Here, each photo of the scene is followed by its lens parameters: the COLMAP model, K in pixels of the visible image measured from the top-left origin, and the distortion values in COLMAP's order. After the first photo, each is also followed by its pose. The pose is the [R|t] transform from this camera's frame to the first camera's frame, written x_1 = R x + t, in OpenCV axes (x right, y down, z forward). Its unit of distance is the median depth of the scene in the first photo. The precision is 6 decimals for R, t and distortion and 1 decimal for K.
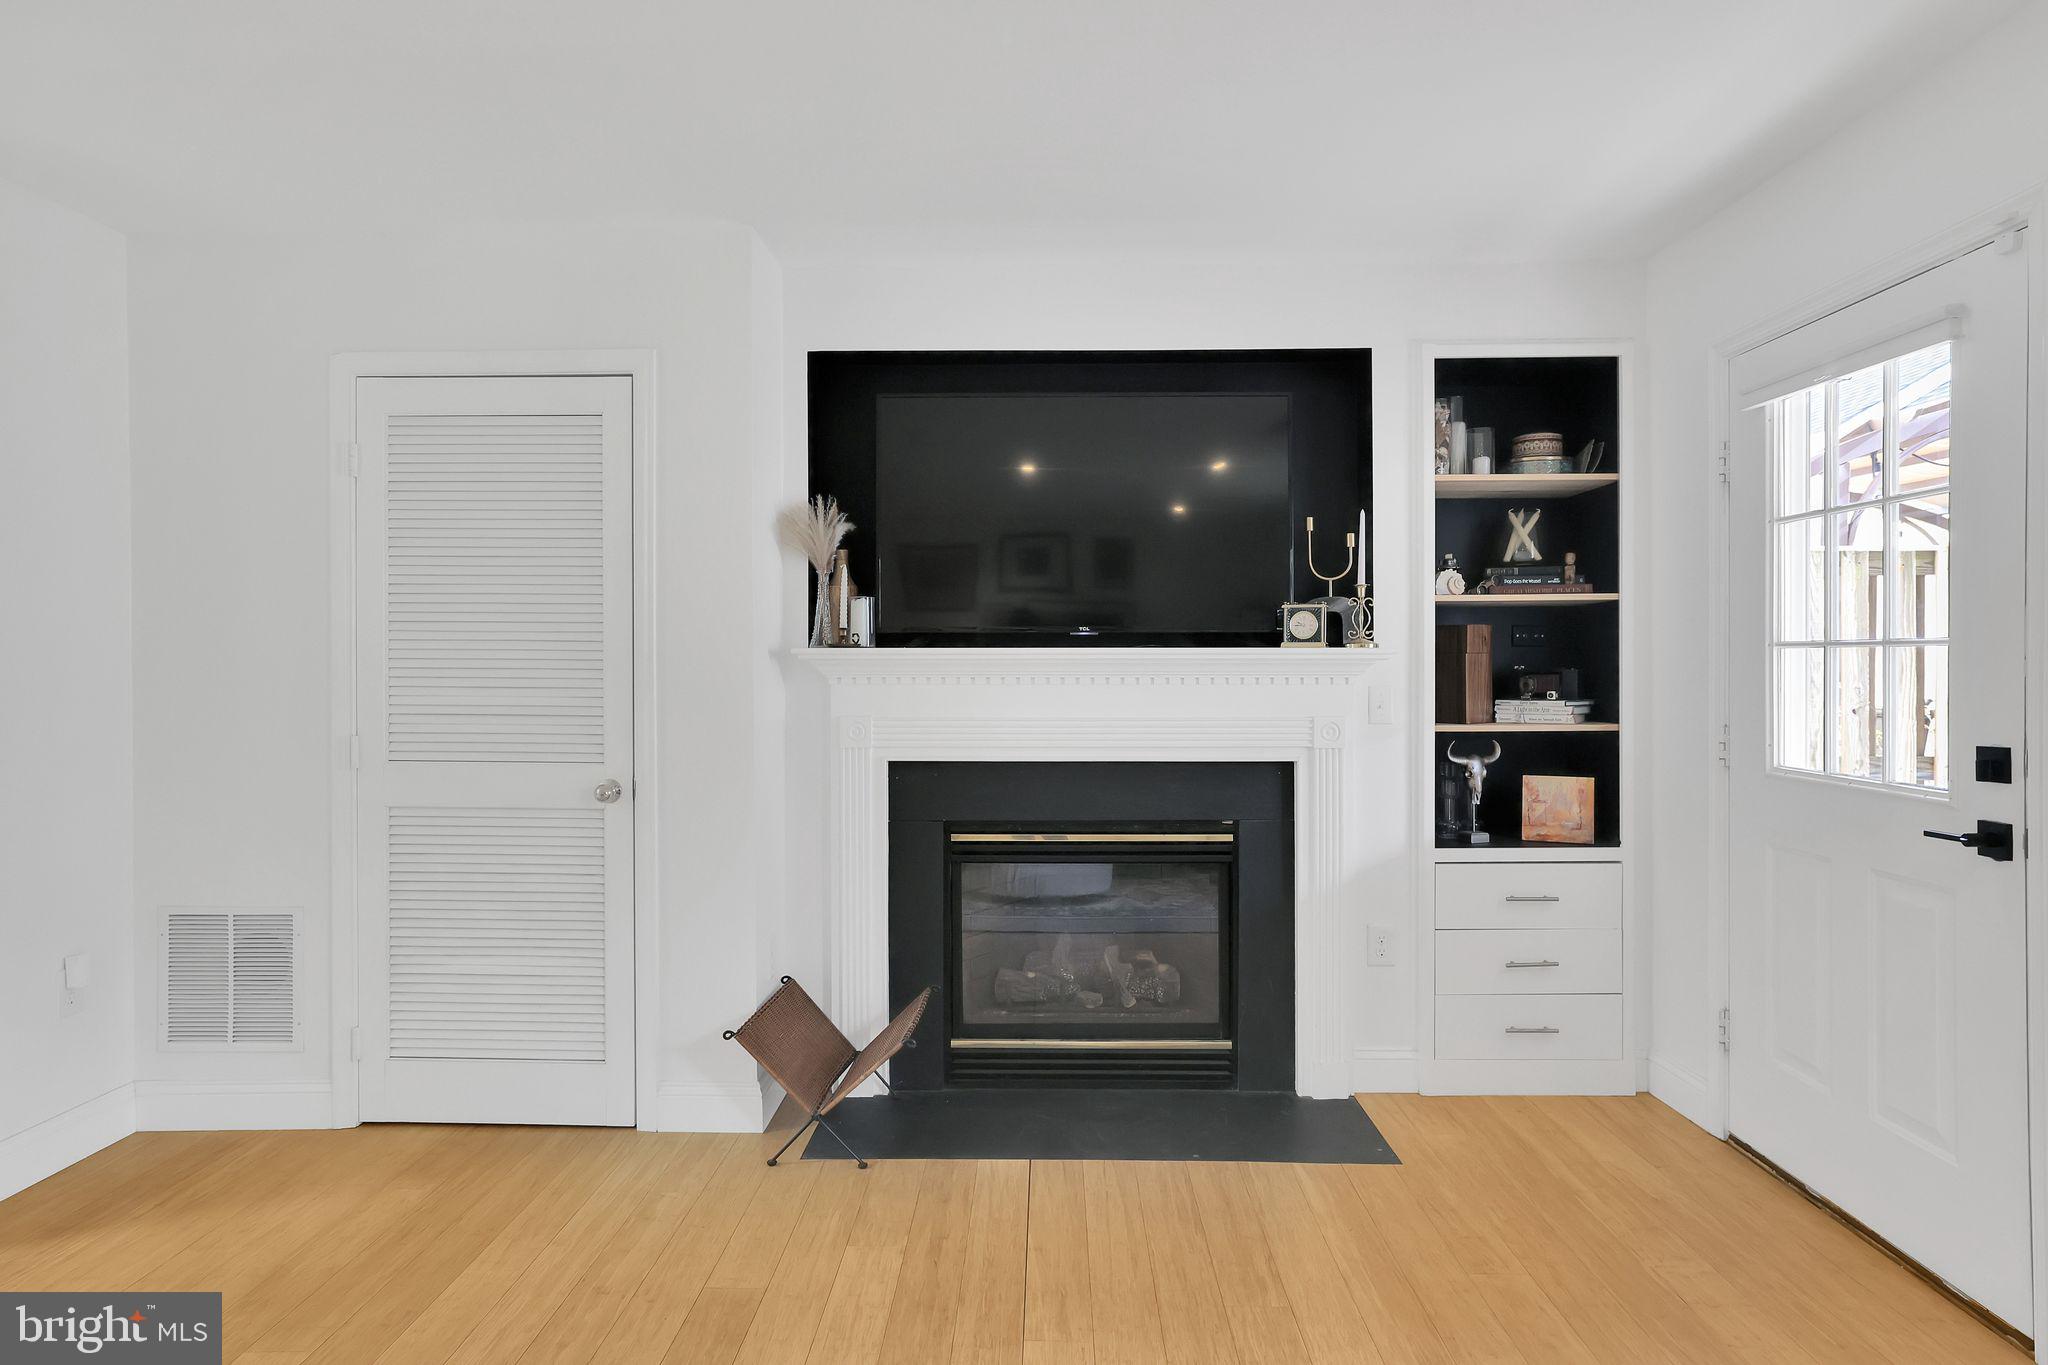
lens RADIAL K [[1158.7, 0, 1017.2], [0, 1158.7, 676.6], [0, 0, 1]] dist [-0.002903, 0.000778]
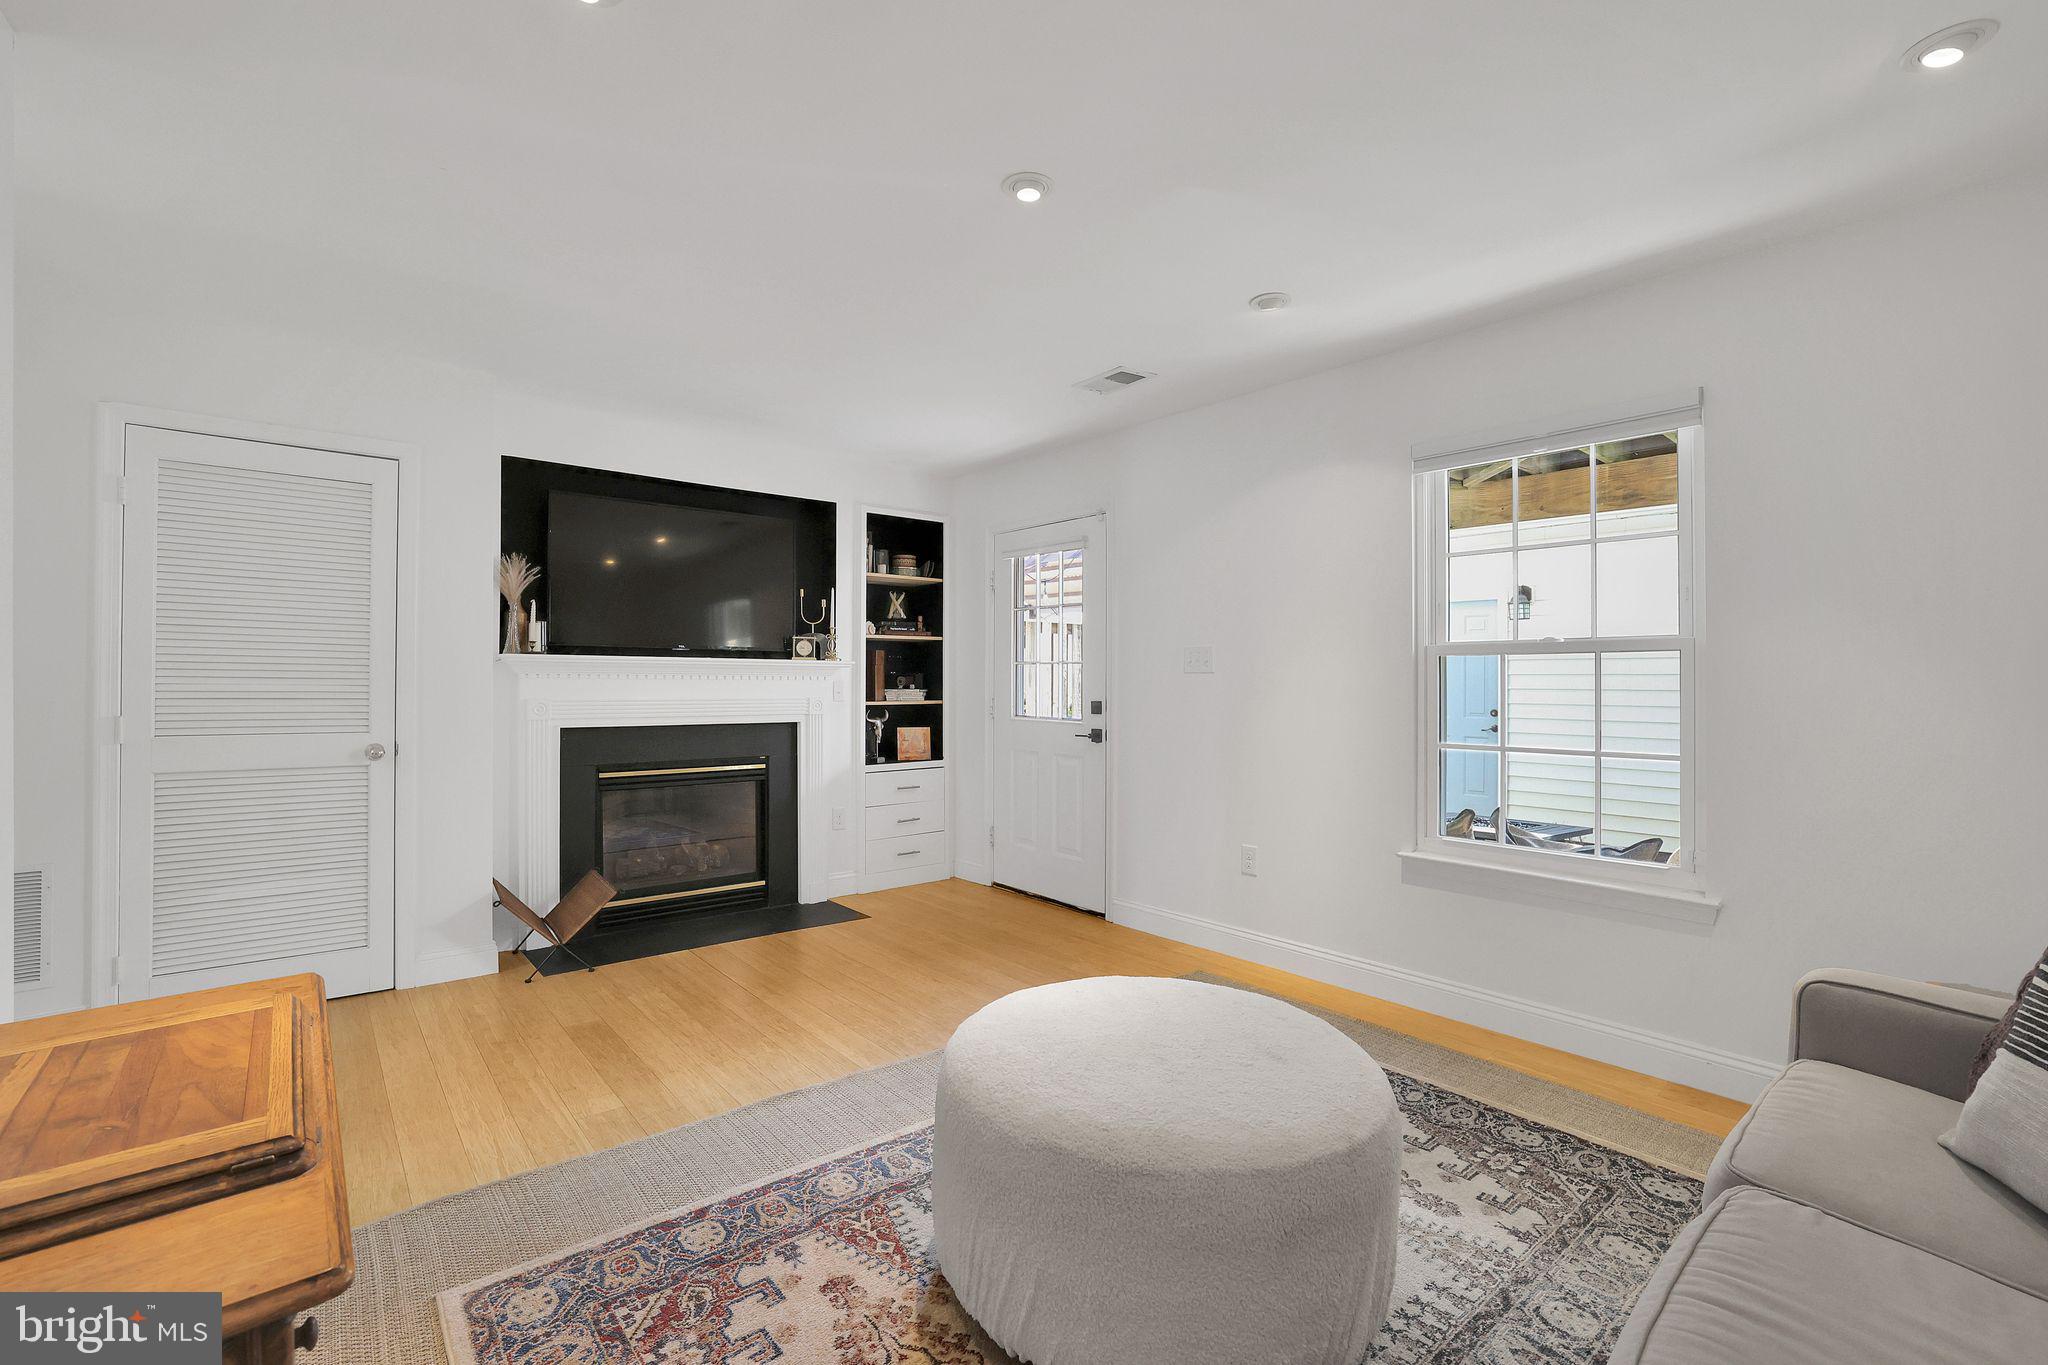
lens RADIAL K [[892.3, 0, 1011.8], [0, 892.3, 676.3], [0, 0, 1]] dist [-0.053857, 0.024671]
pose [[0.756602, 0.008719, 0.653818, -0.423909], [0.000290, 0.999907, -0.013669, 0.020023], [-0.653876, 0.010531, 0.756529, -0.283452]]
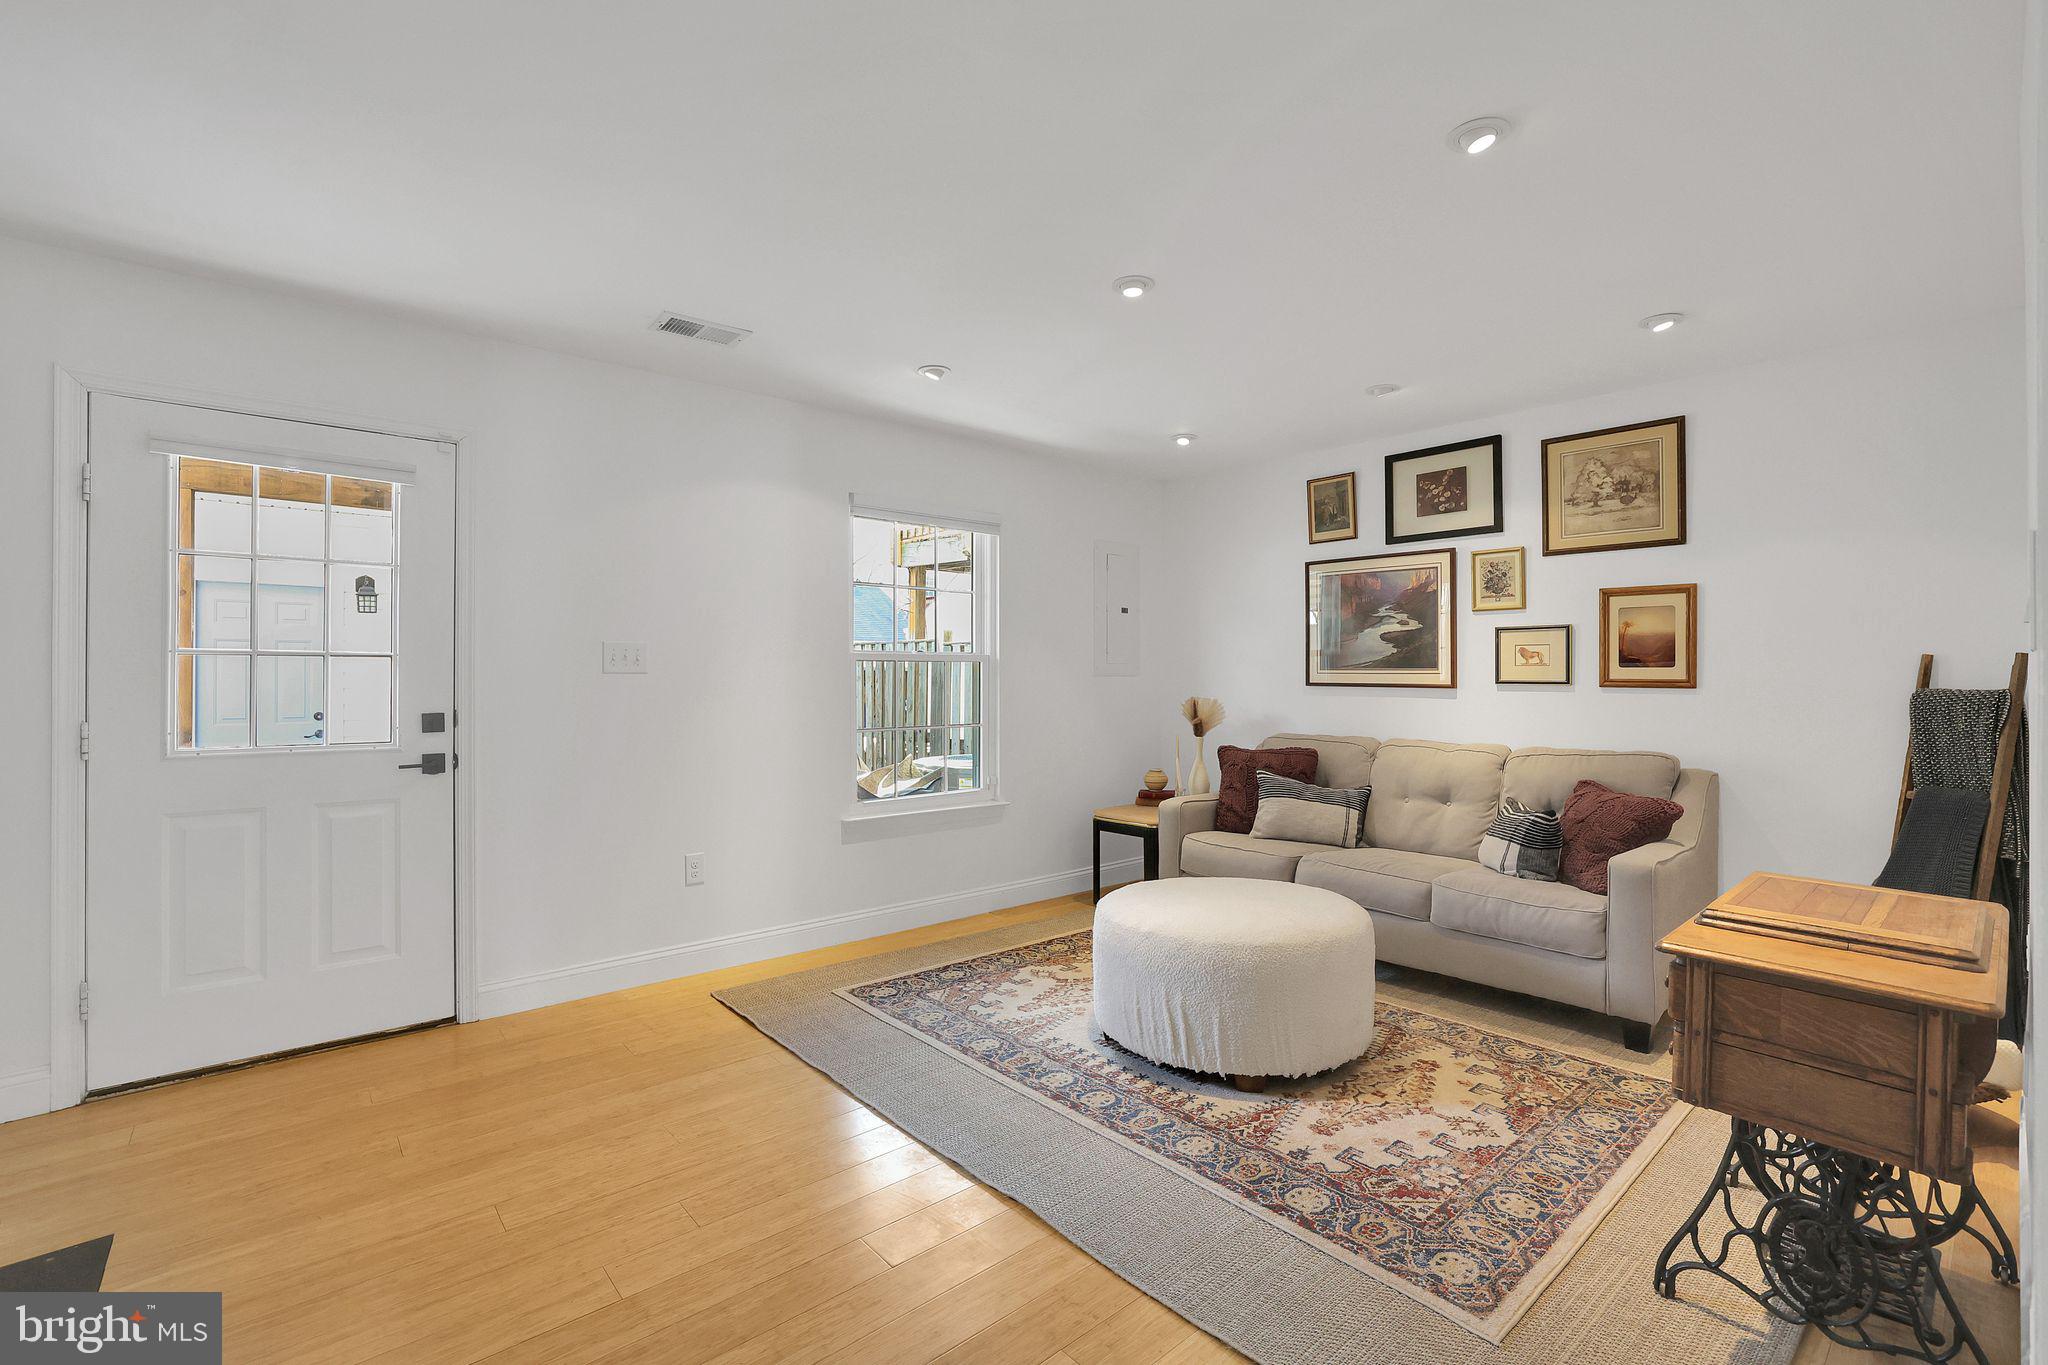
lens RADIAL K [[892.3, 0, 1011.8], [0, 892.3, 676.3], [0, 0, 1]] dist [-0.053857, 0.024671]
pose [[-0.668382, 0.004730, 0.743803, -0.518099], [0.009274, 0.999955, 0.001974, 0.004735], [-0.743761, 0.008217, -0.668396, 0.791892]]
